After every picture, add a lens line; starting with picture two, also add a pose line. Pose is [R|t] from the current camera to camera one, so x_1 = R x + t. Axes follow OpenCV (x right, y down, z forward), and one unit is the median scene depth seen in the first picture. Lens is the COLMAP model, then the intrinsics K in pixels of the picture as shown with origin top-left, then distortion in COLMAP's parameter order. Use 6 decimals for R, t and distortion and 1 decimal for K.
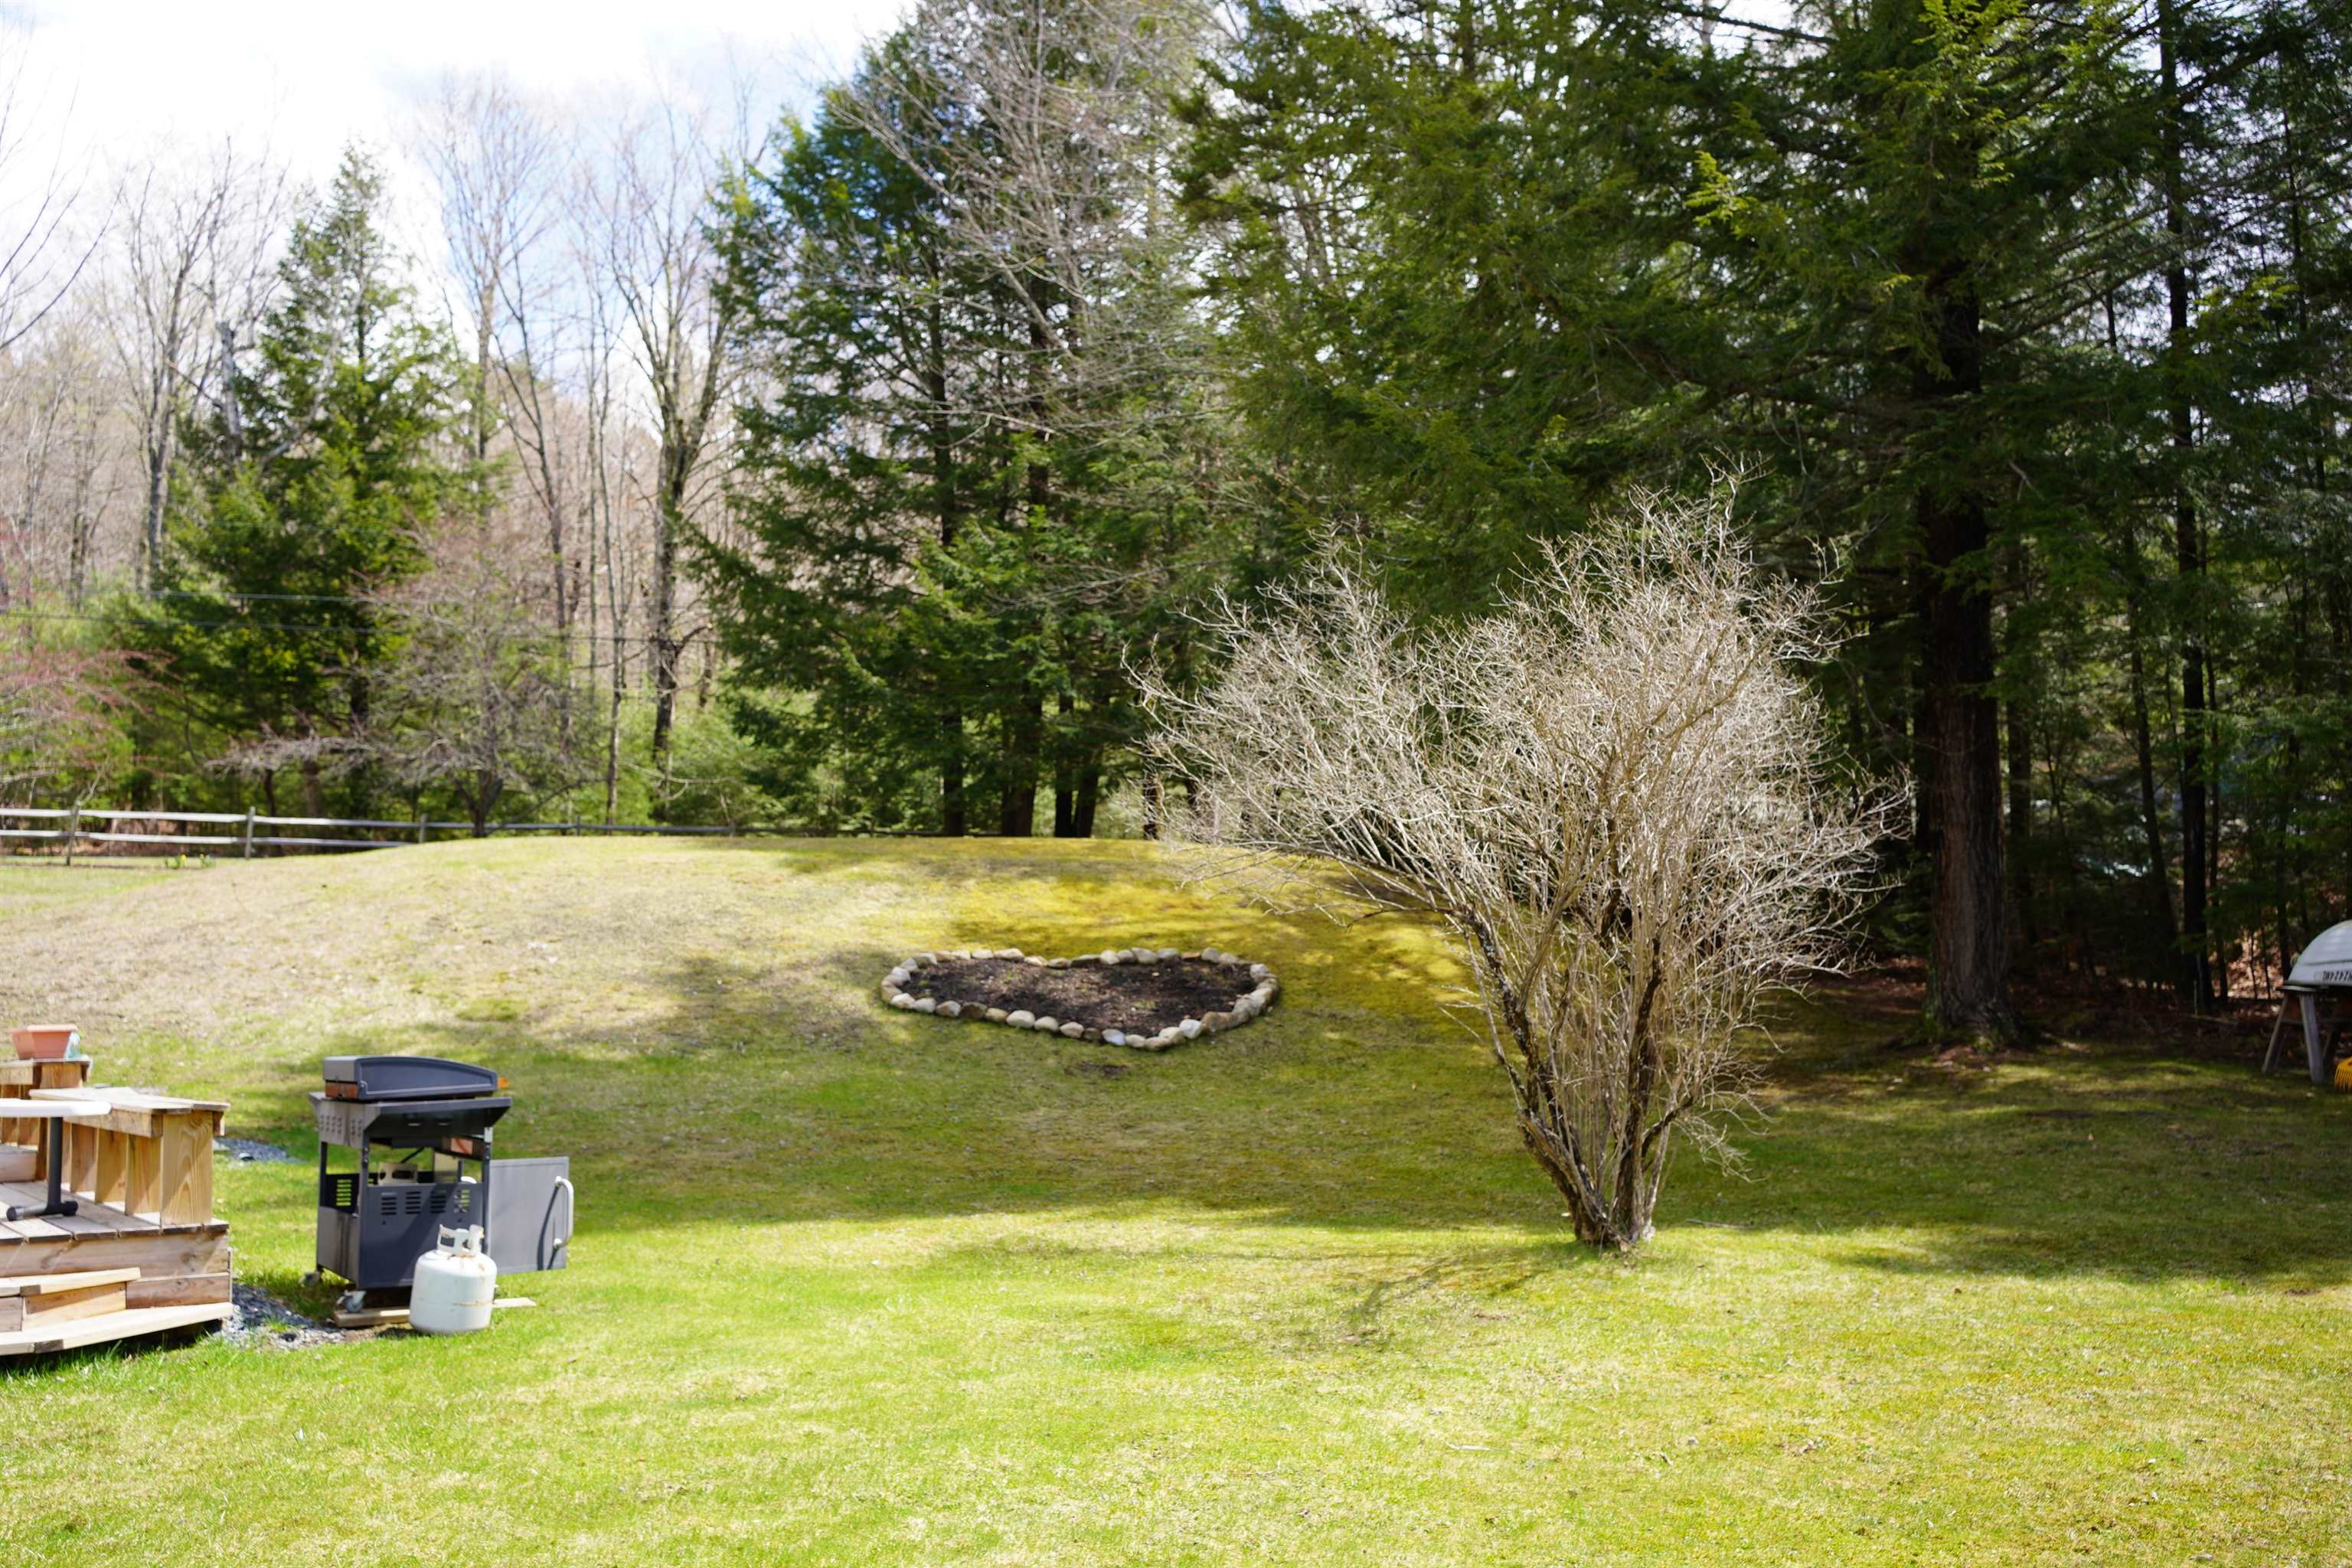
lens RADIAL K [[2376.8, 0, 1176.0], [0, 2376.8, 784.0], [0, 0, 1]] dist [-0.046028, 0.199748]
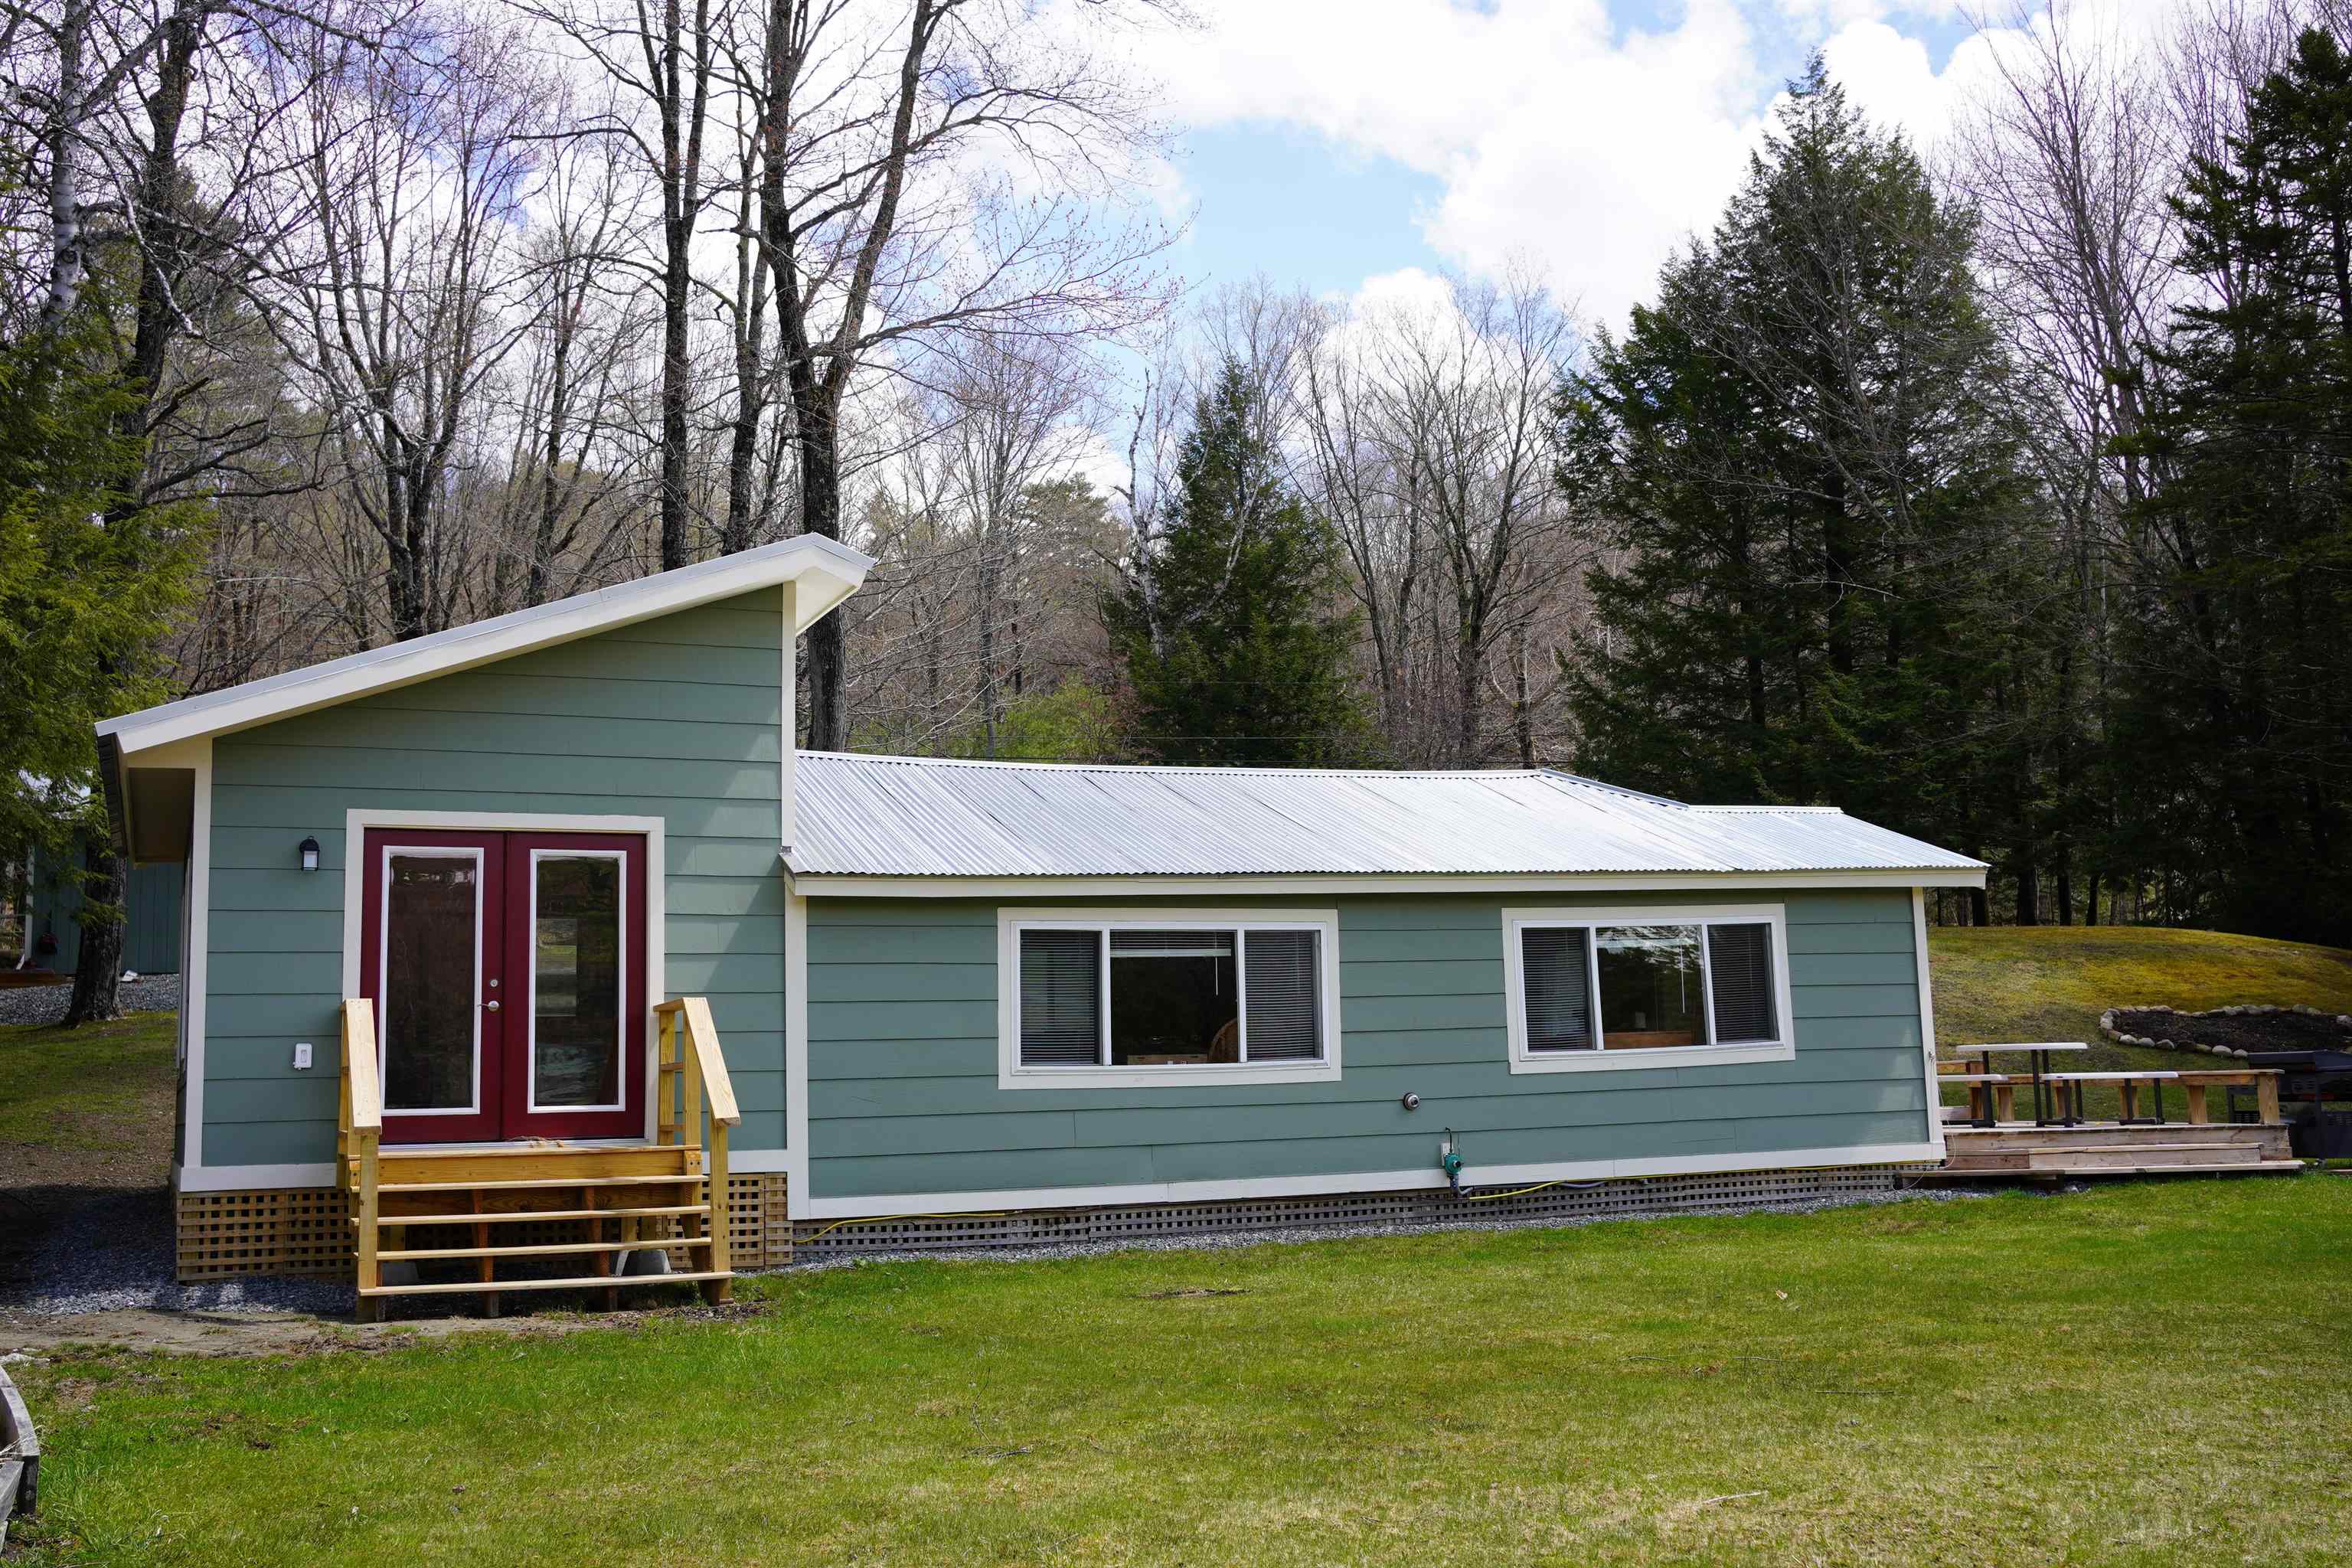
lens RADIAL K [[2376.8, 0, 1176.0], [0, 2376.8, 784.0], [0, 0, 1]] dist [-0.046028, 0.199748]
pose [[0.986575, -0.019793, -0.162108, -0.433922], [0.015230, 0.999453, -0.029341, -0.034399], [0.162600, 0.026478, 0.986337, -0.561470]]
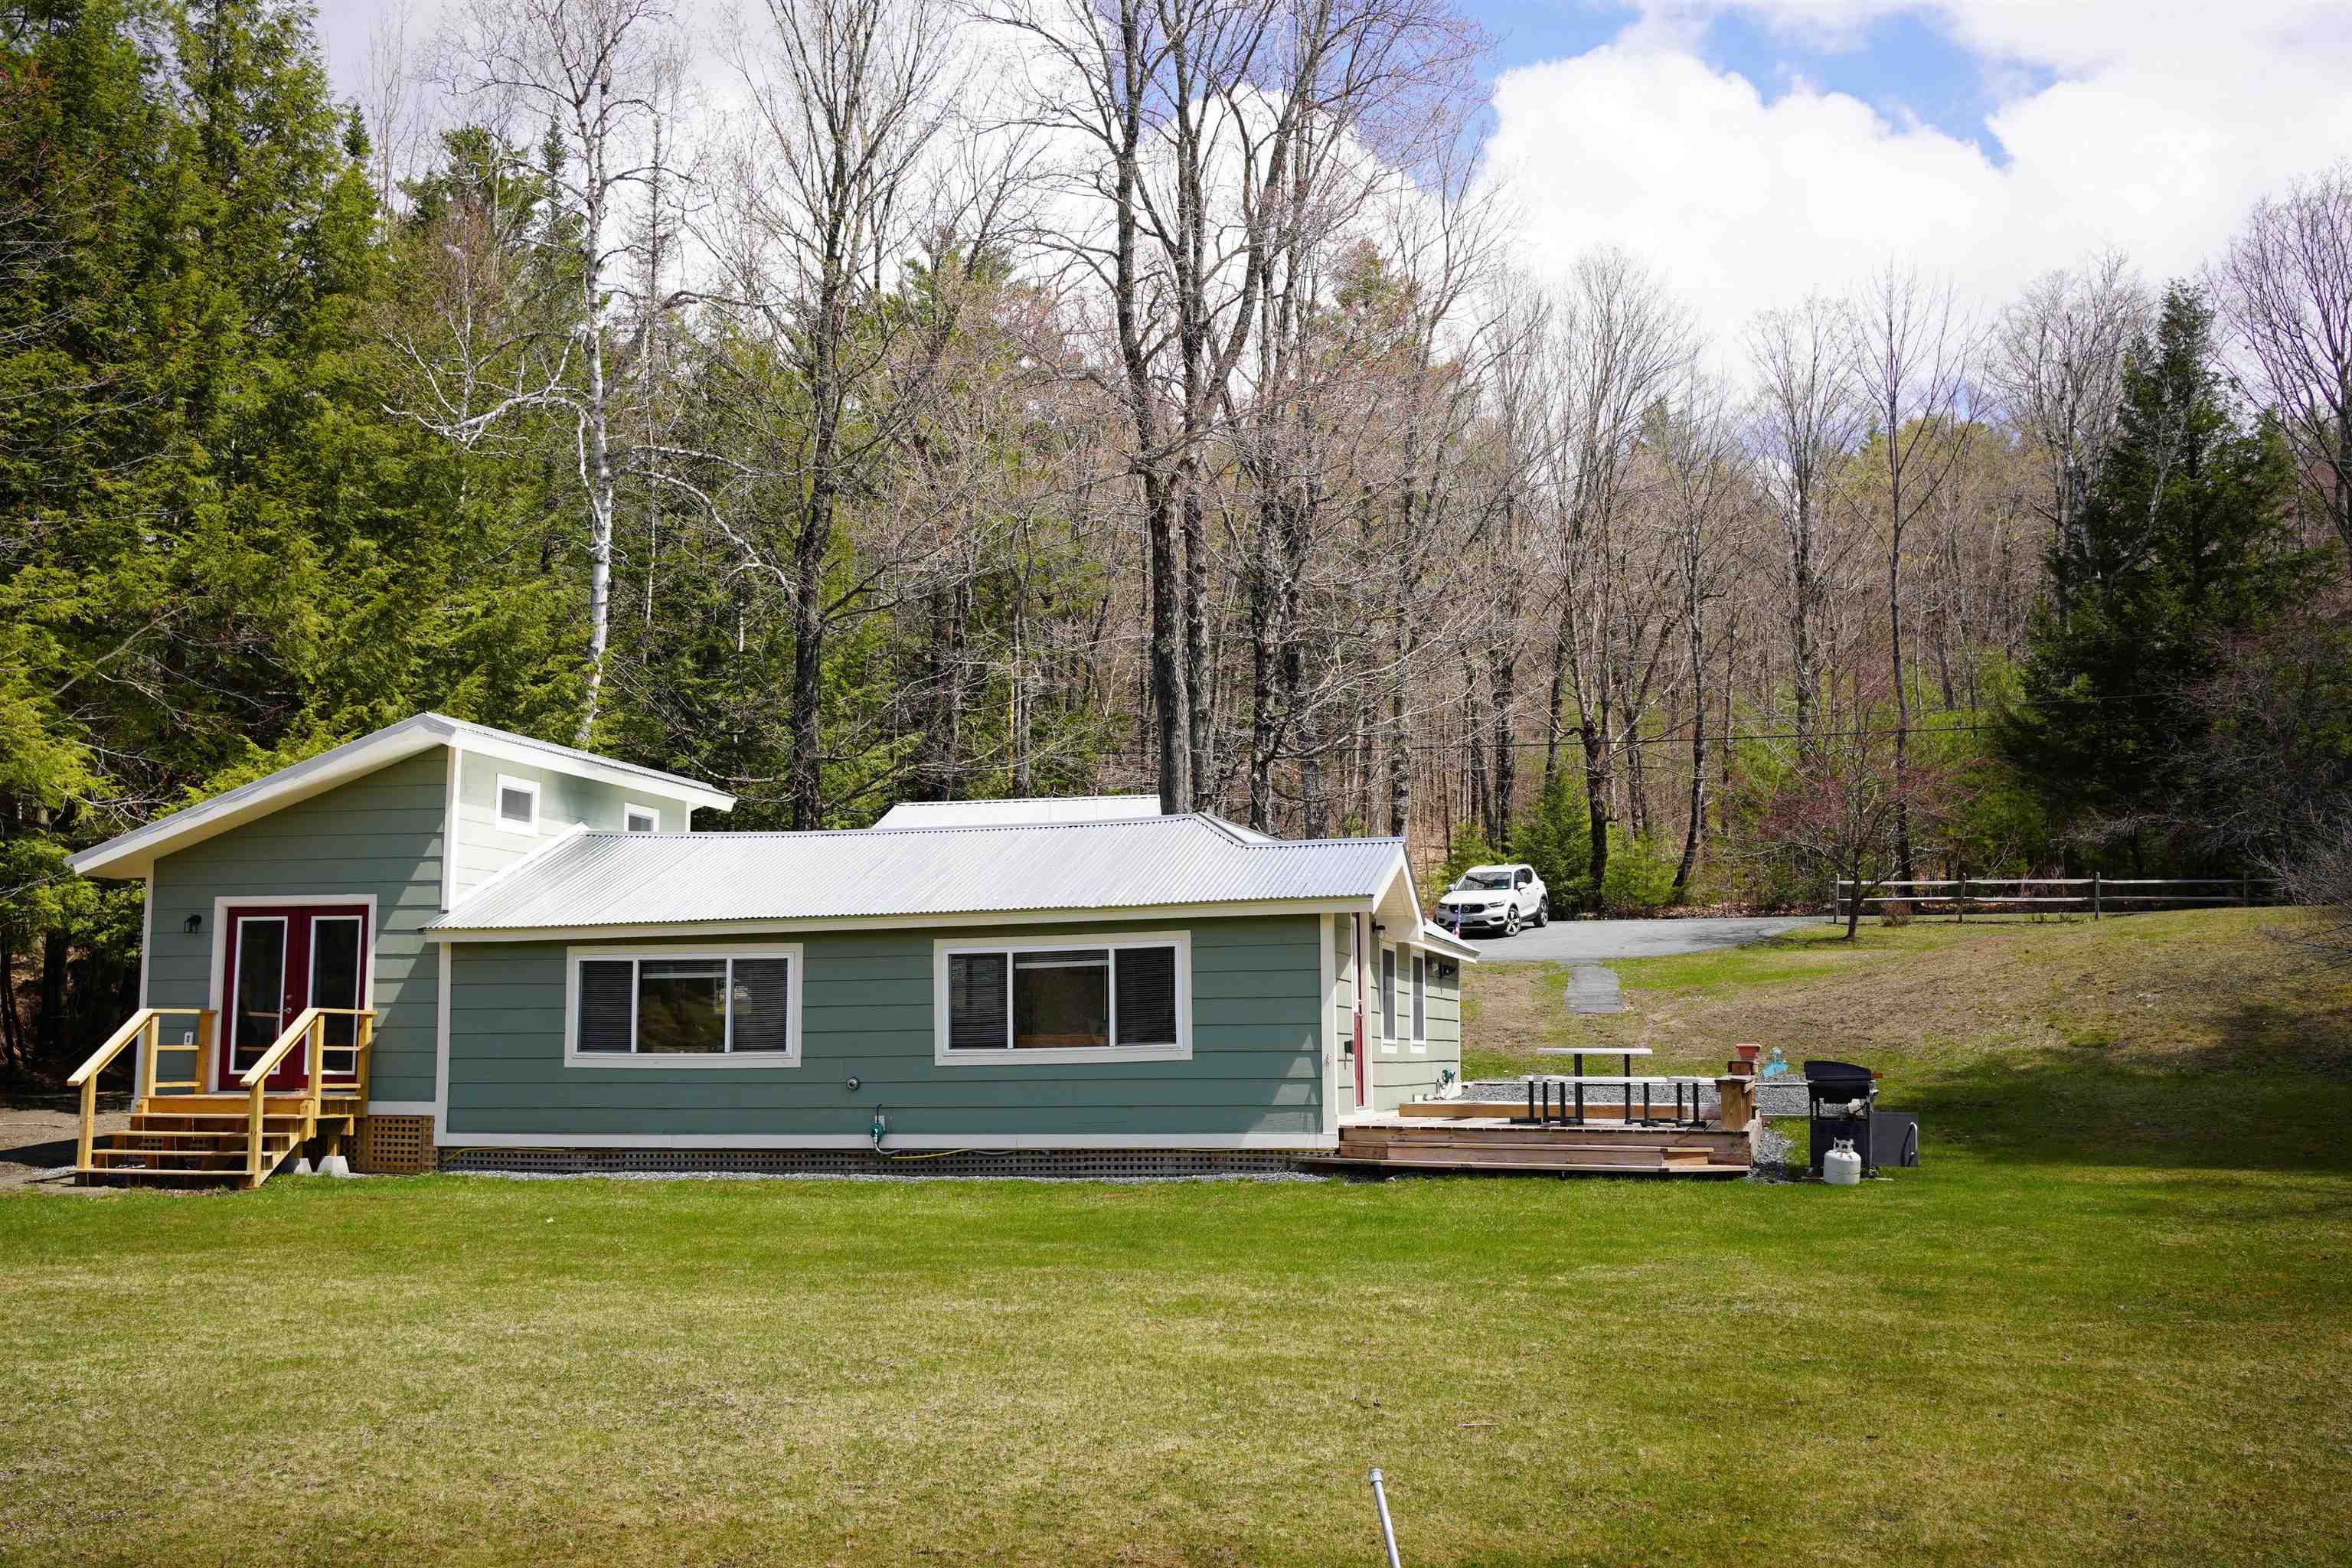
lens RADIAL K [[2387.6, 0, 1176.0], [0, 2387.6, 784.0], [0, 0, 1]] dist [0.001552, 0.005043]
pose [[0.682655, -0.058490, -0.728396, 0.378523], [0.052645, 0.998138, -0.030811, -0.044626], [0.728842, -0.017313, 0.684463, -0.400907]]
